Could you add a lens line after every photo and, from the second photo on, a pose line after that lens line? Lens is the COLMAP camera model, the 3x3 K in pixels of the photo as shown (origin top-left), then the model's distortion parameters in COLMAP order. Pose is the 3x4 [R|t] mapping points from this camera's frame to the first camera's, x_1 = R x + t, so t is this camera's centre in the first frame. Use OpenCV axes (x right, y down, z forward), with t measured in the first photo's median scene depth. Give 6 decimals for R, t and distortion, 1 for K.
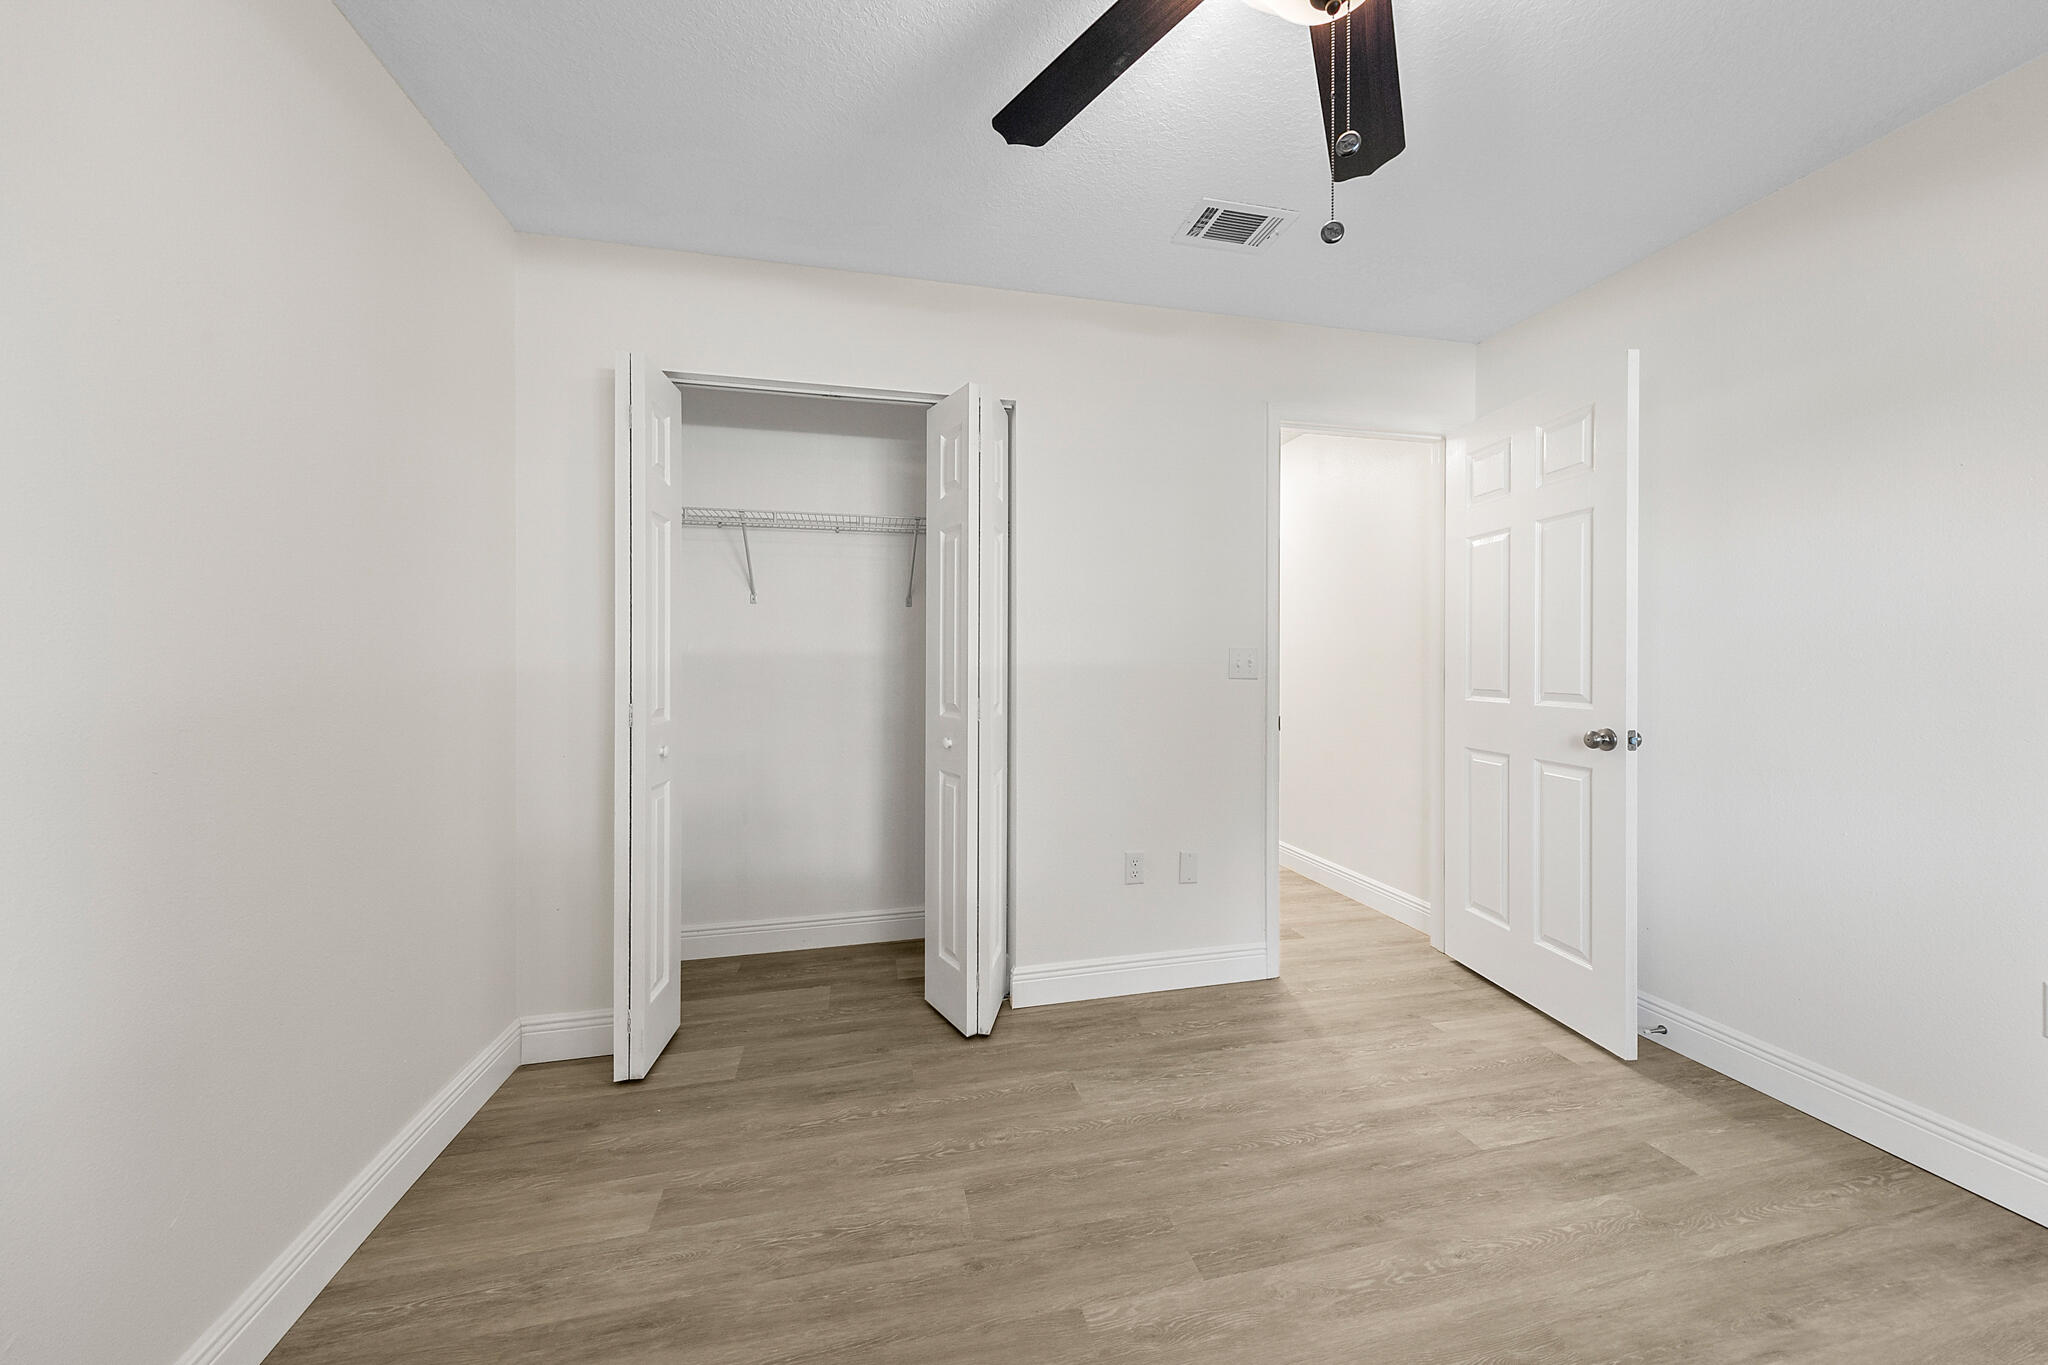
lens RADIAL K [[723.1, 0, 1039.8], [0, 723.1, 667.0], [0, 0, 1]] dist [-0.001140, -0.000105]
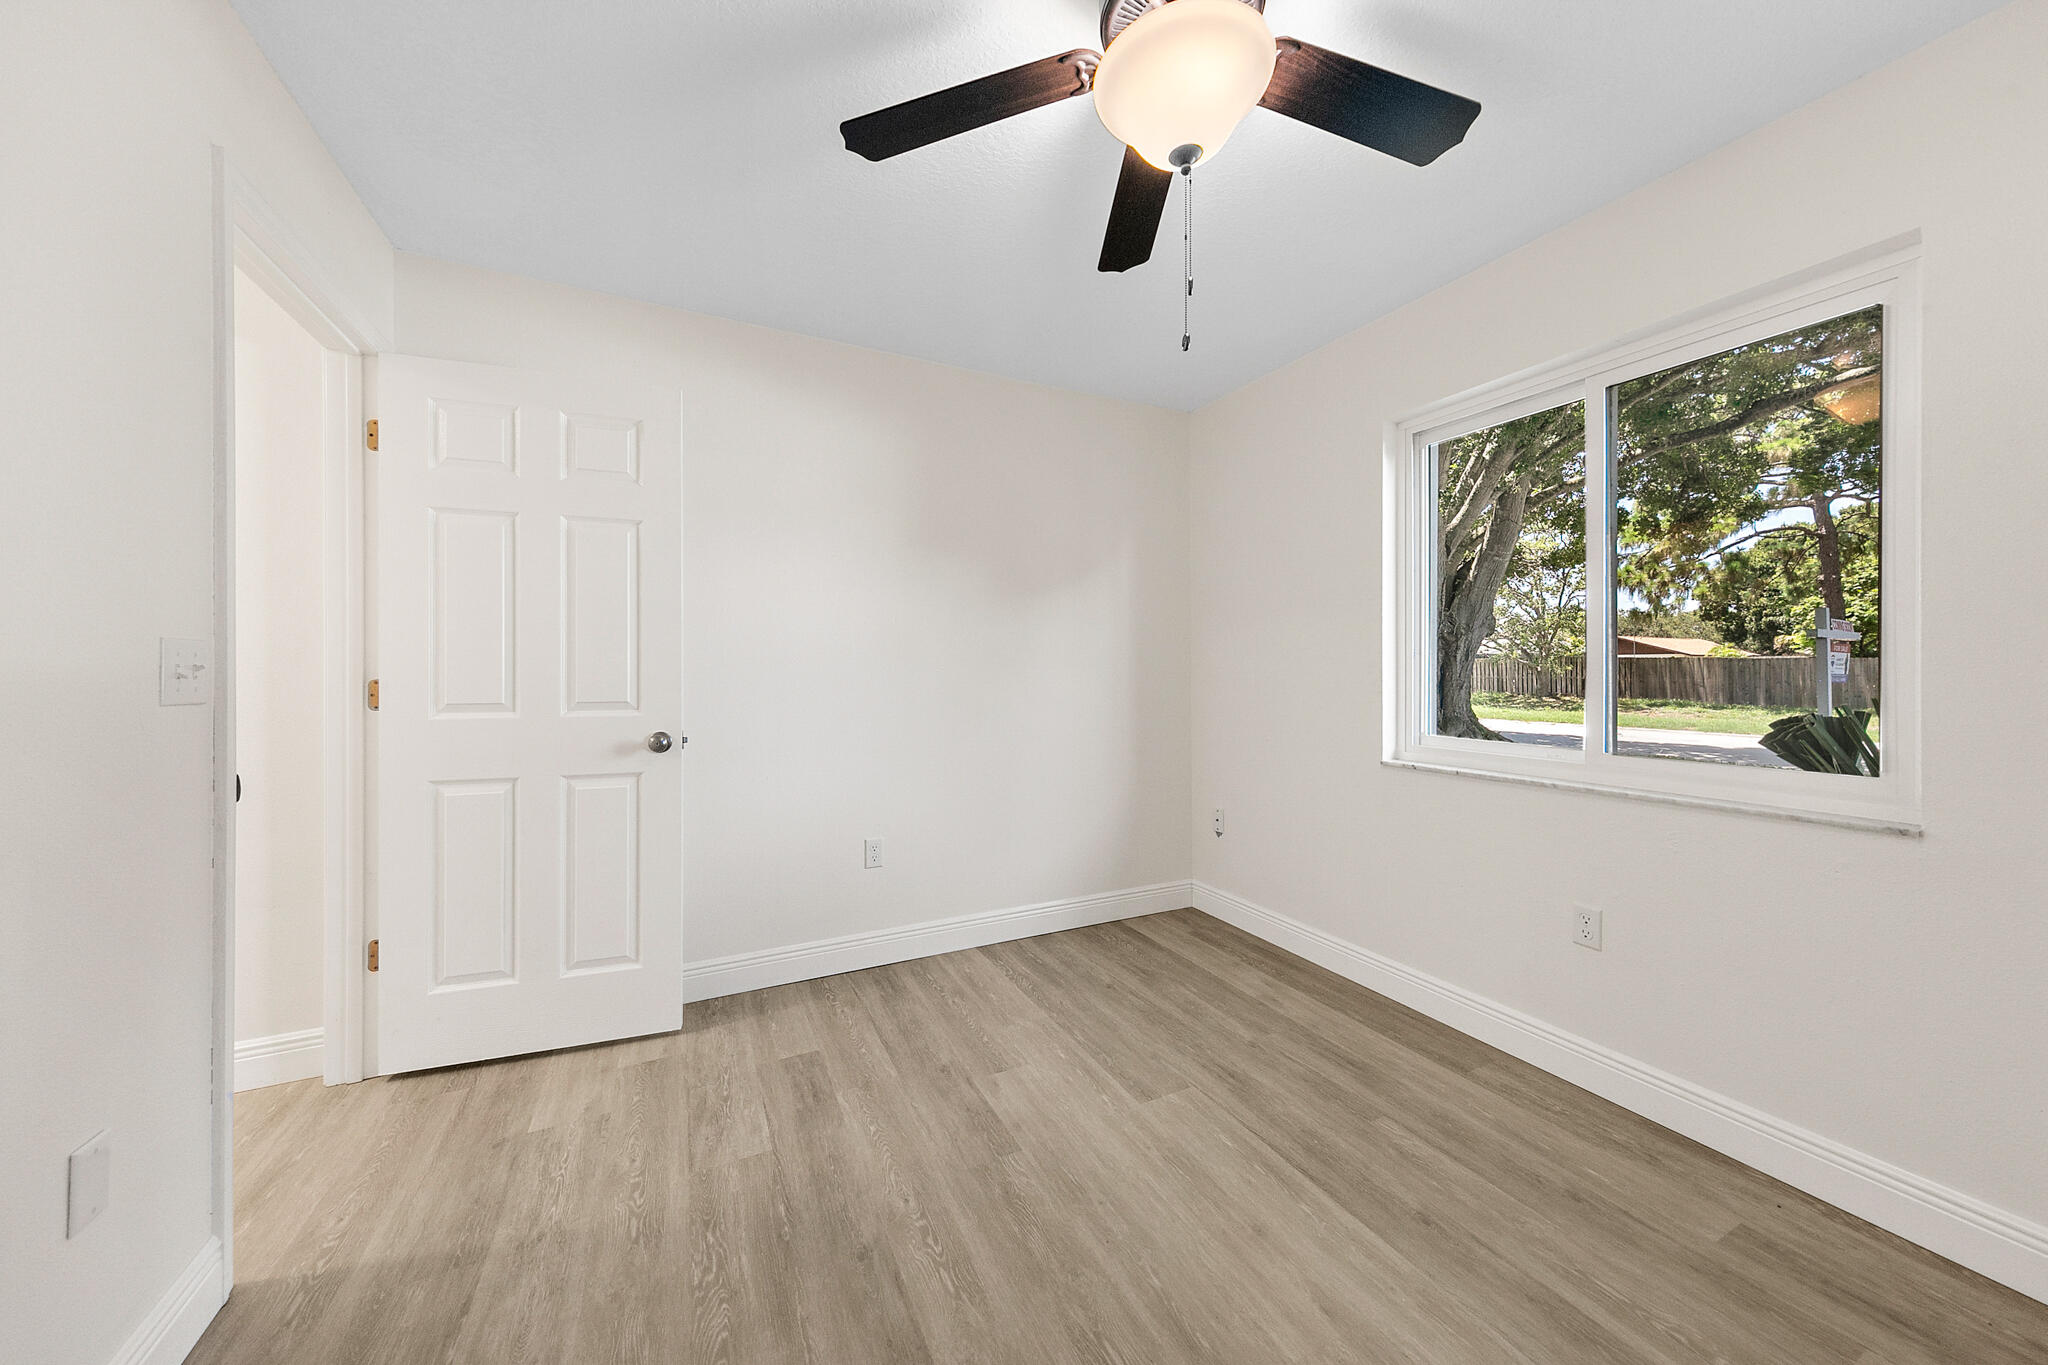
lens RADIAL K [[685.9, 0, 1043.5], [0, 685.9, 674.7], [0, 0, 1]] dist [0.001449, 0.000245]
pose [[-0.220138, -0.004530, 0.975458, -0.365218], [0.005365, 0.999968, 0.005855, -0.002714], [-0.975454, 0.006522, -0.220107, 0.744748]]
